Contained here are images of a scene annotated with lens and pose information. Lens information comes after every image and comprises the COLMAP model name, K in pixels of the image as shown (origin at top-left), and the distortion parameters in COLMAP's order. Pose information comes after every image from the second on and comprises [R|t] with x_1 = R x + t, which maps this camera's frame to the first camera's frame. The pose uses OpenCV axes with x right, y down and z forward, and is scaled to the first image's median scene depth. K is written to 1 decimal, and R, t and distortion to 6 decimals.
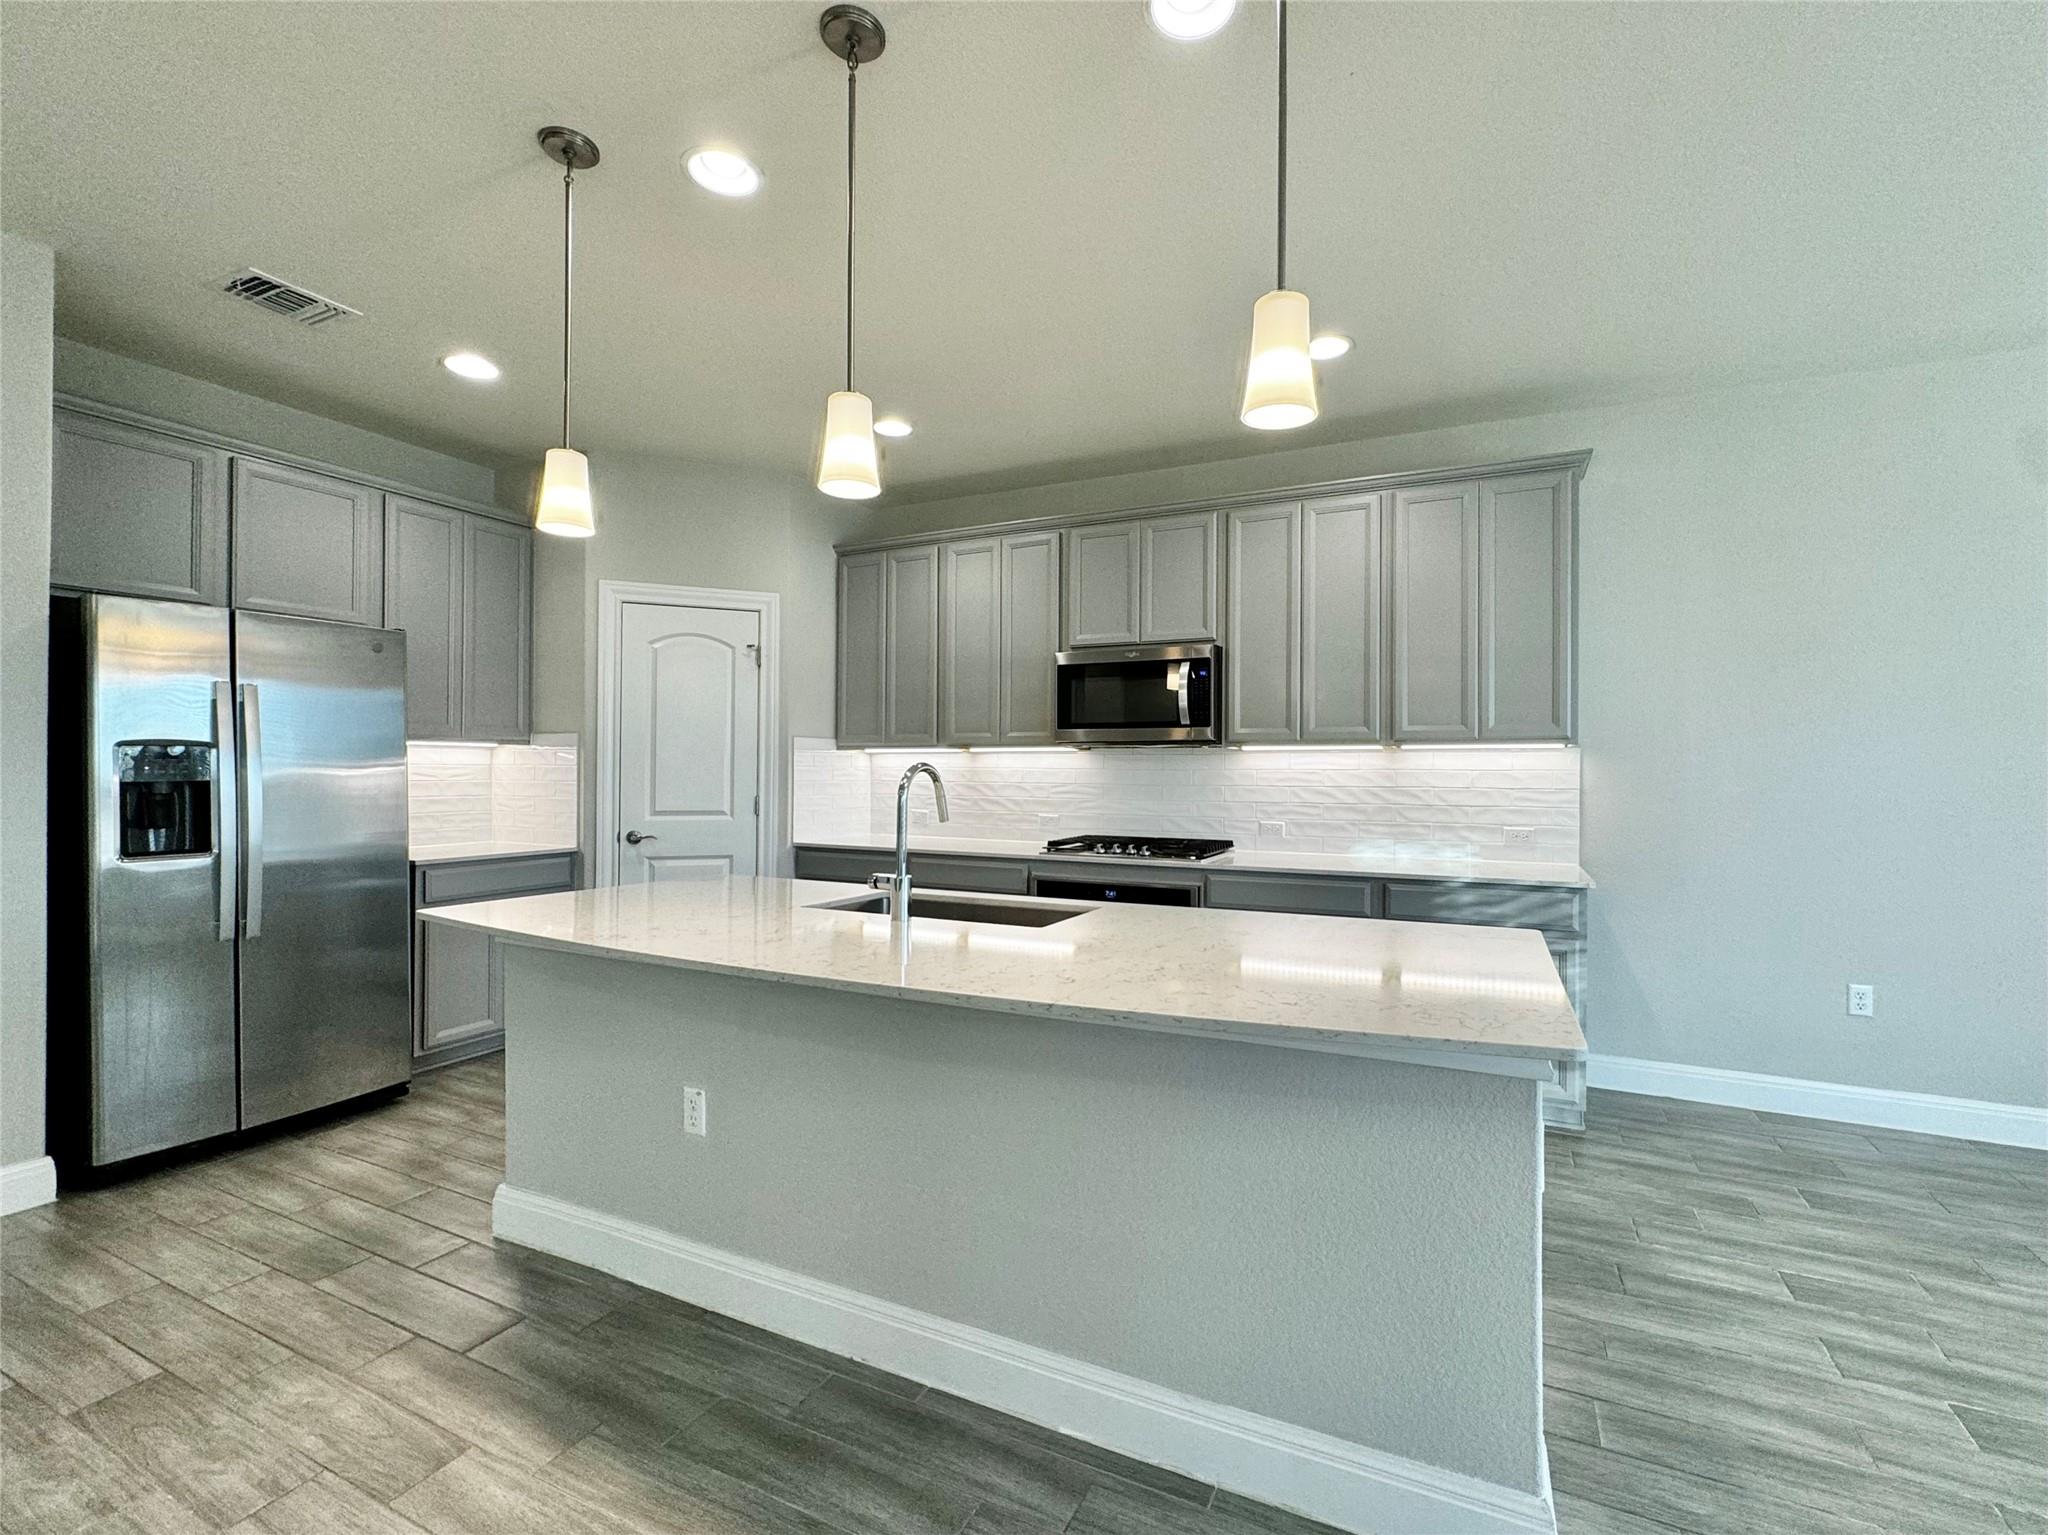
lens RADIAL K [[888.8, 0, 1065.3], [0, 888.8, 772.9], [0, 0, 1]] dist [-0.000436, -0.000778]
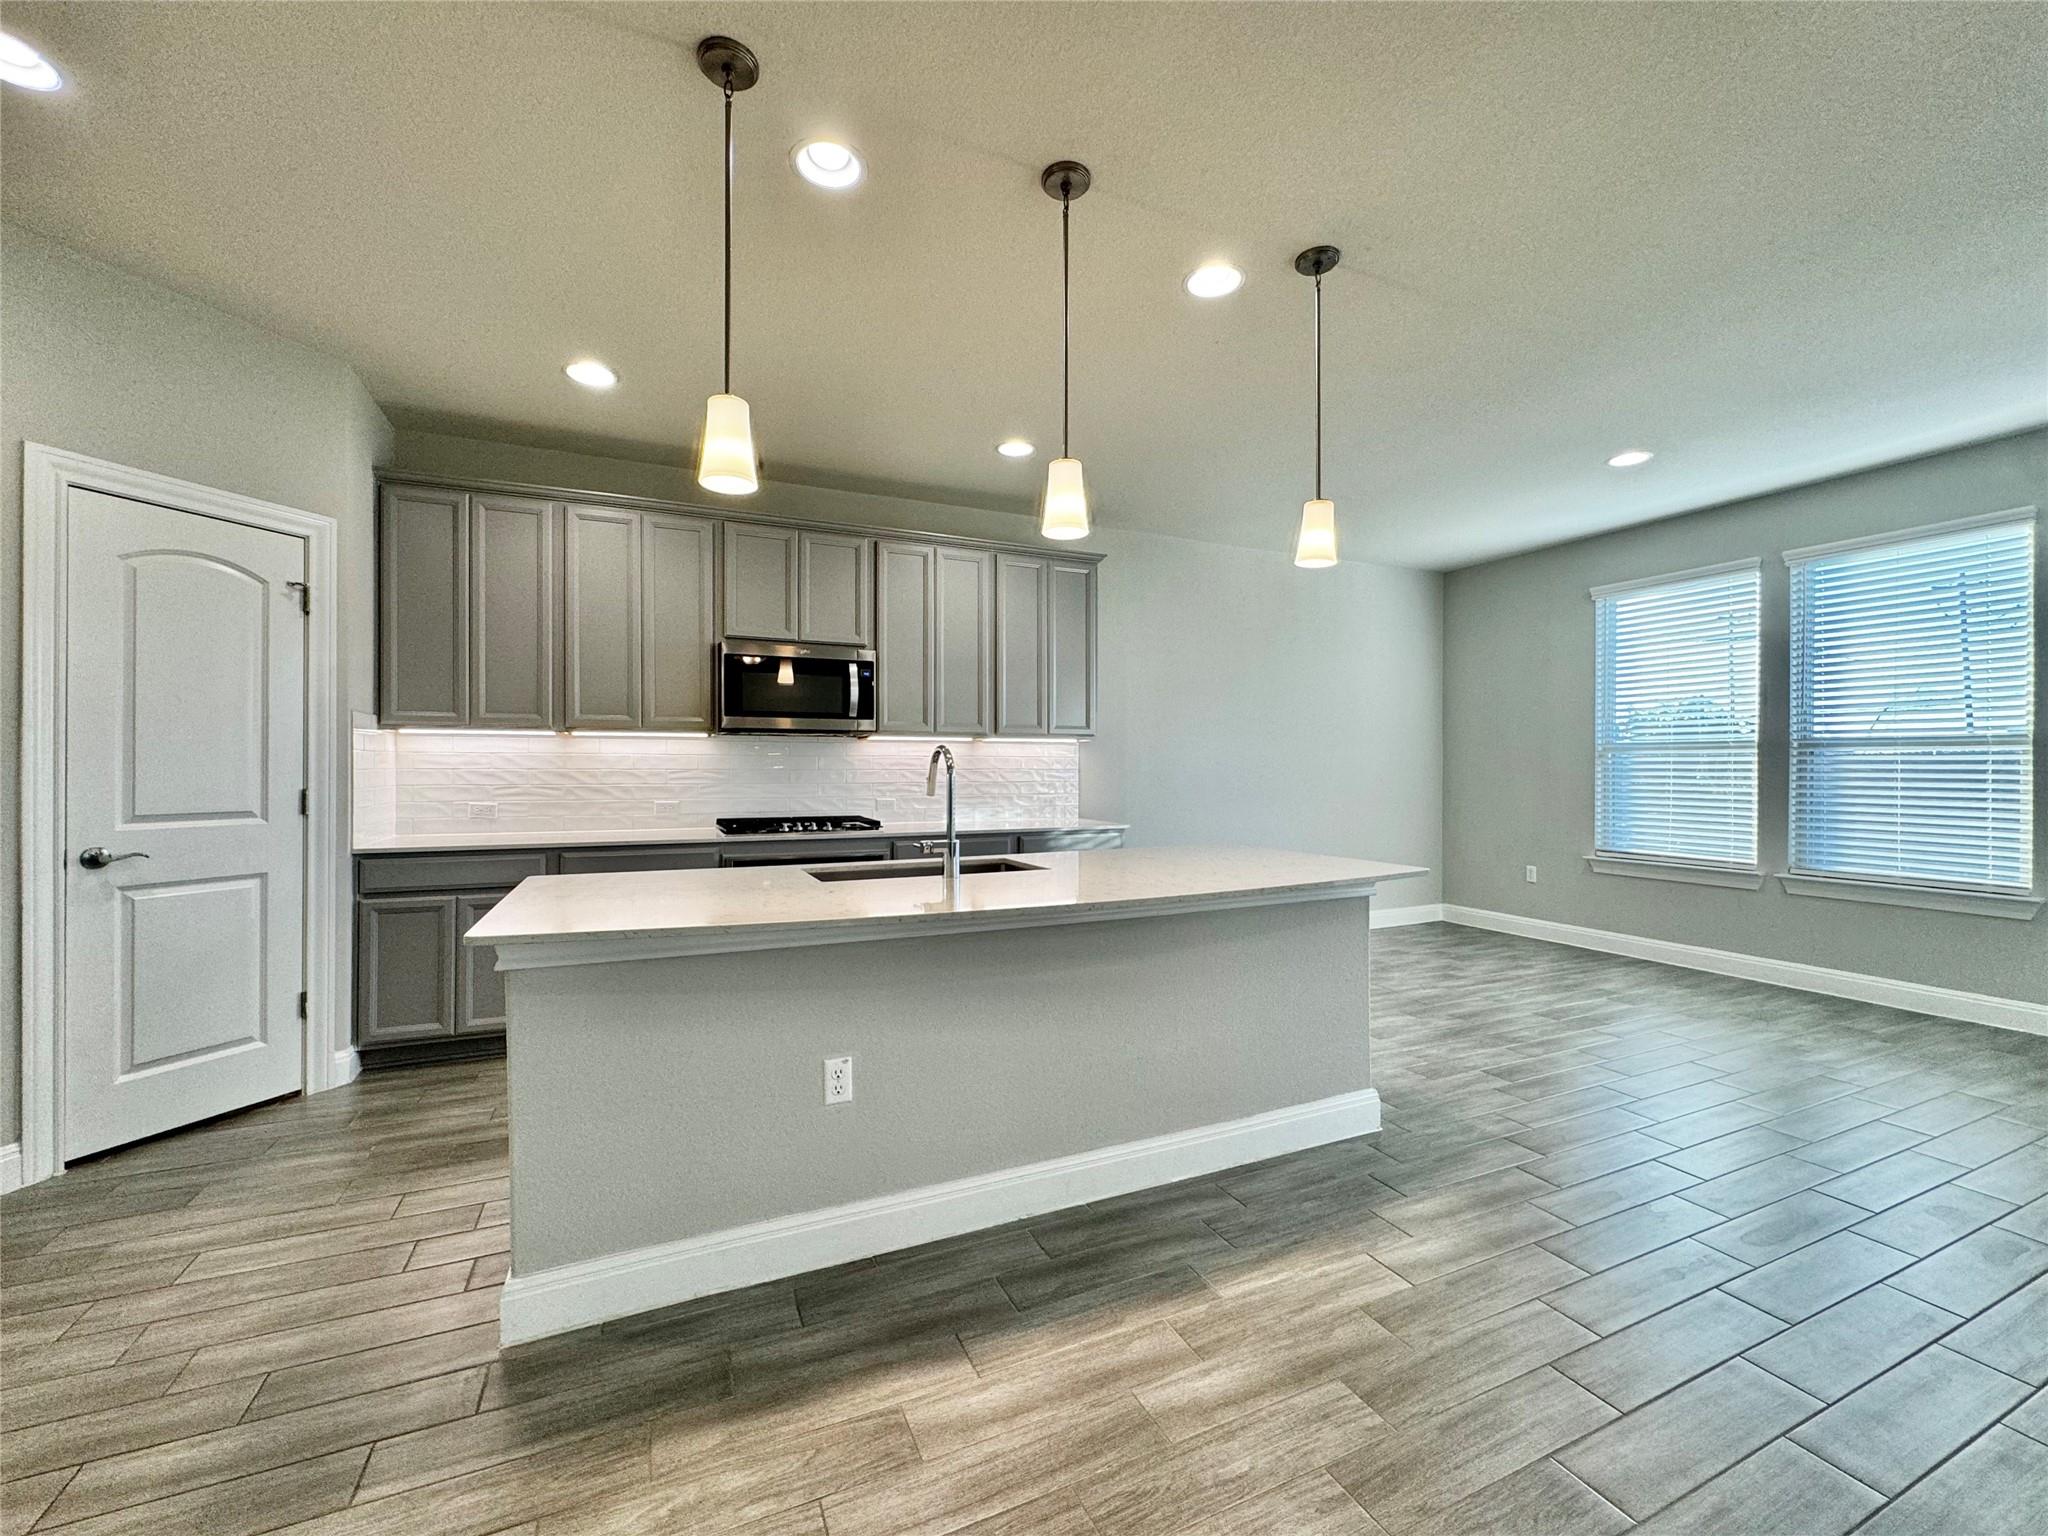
lens RADIAL K [[842.4, 0, 1022.9], [0, 842.4, 768.1], [0, 0, 1]] dist [0.000333, 0.000201]
pose [[0.649555, -0.005862, 0.760292, -0.588208], [0.003280, 0.999983, 0.004907, 0.008688], [-0.760307, -0.000693, 0.649563, 0.116617]]
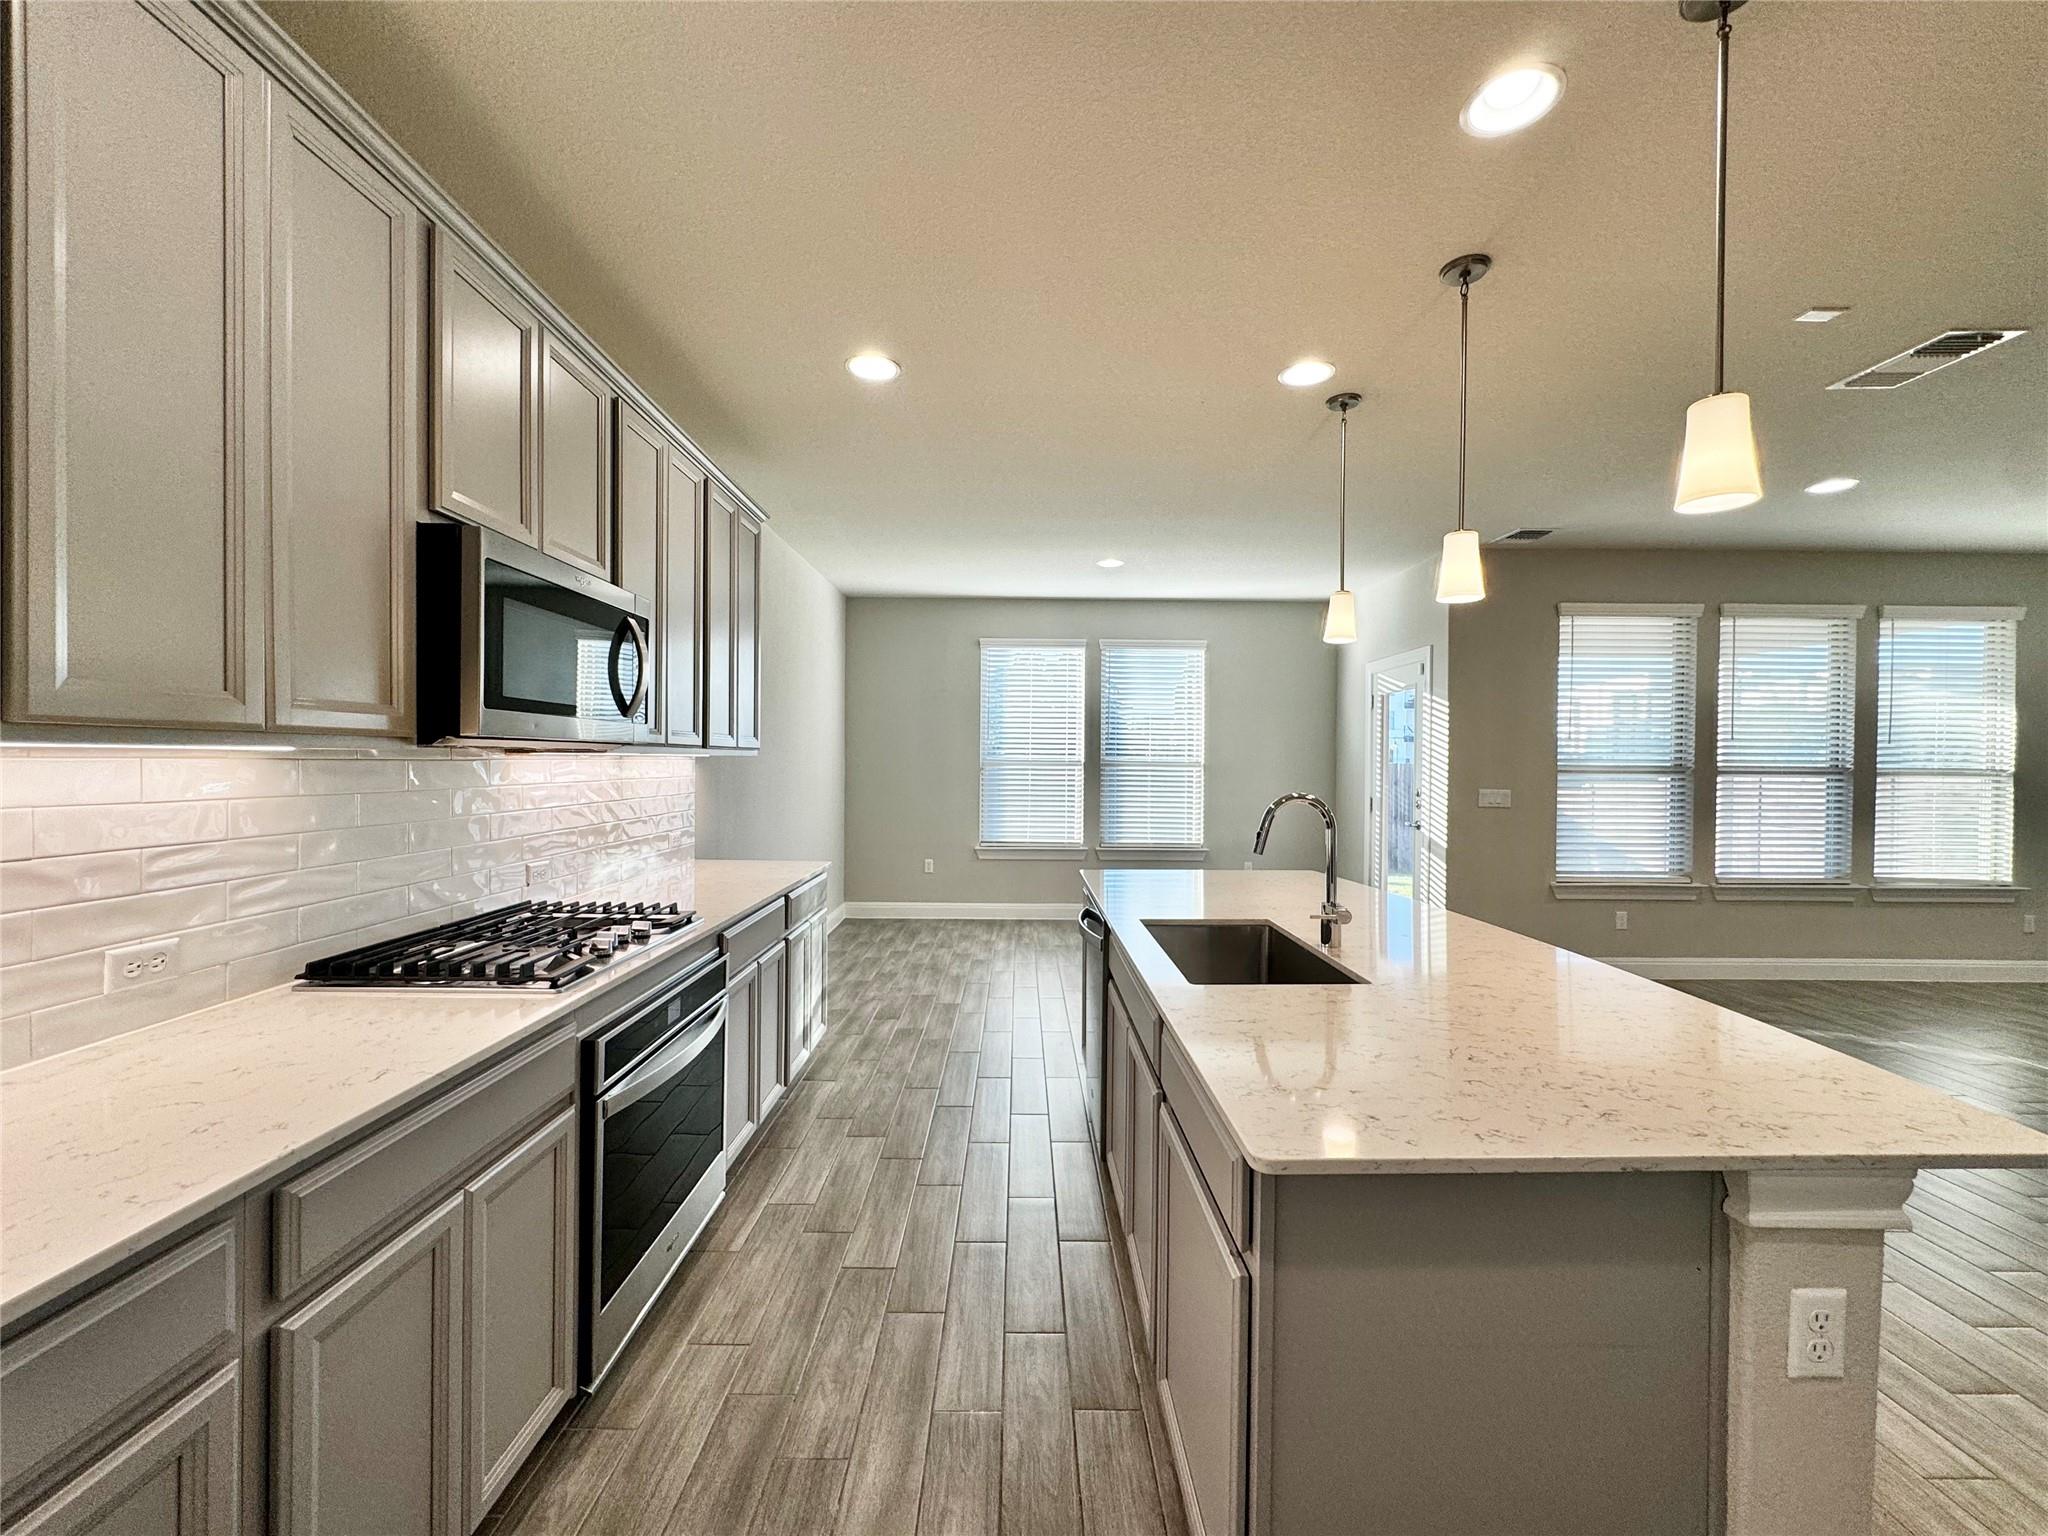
lens RADIAL K [[822.6, 0, 1024.0], [0, 822.6, 768.0], [0, 0, 1]] dist [0.000205, -0.000270]
pose [[-0.429726, -0.017618, 0.902787, -0.540921], [-0.009875, 0.999842, 0.014812, -0.033291], [-0.902905, -0.002550, -0.429832, 1.044819]]
